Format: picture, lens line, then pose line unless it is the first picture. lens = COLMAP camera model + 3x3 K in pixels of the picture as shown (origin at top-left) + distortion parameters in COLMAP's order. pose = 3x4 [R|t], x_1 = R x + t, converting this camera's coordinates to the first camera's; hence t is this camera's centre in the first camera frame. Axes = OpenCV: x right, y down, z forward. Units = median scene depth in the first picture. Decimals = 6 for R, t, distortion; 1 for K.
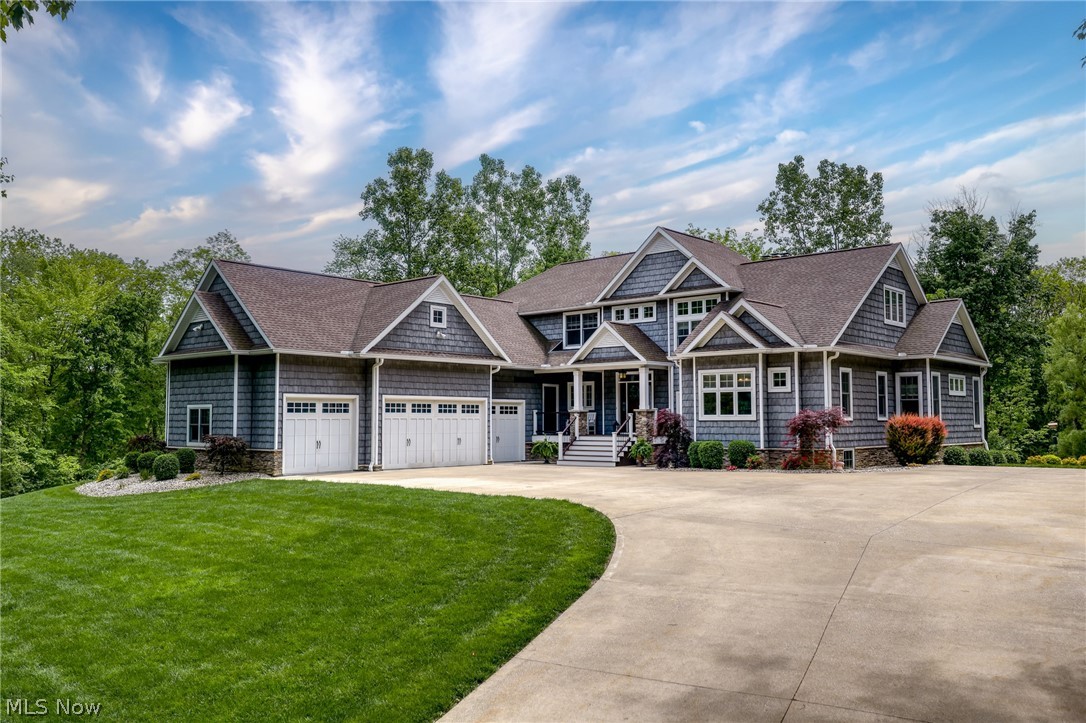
lens RADIAL K [[897.9, 0, 538.6], [0, 897.9, 363.0], [0, 0, 1]] dist [0.015062, -0.007343]
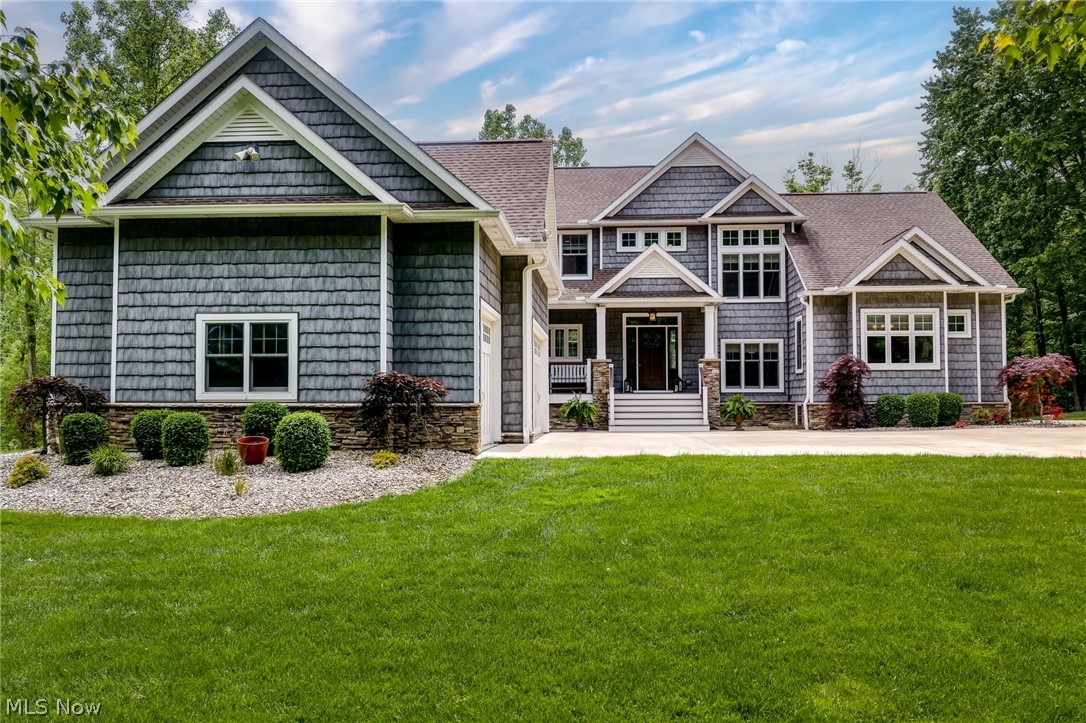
lens RADIAL K [[897.9, 0, 538.6], [0, 897.9, 363.0], [0, 0, 1]] dist [0.015062, -0.007343]
pose [[0.790951, 0.027189, 0.611275, -0.519537], [-0.039850, 0.999180, 0.007120, 0.059431], [-0.610581, -0.029991, 0.791386, 0.499137]]
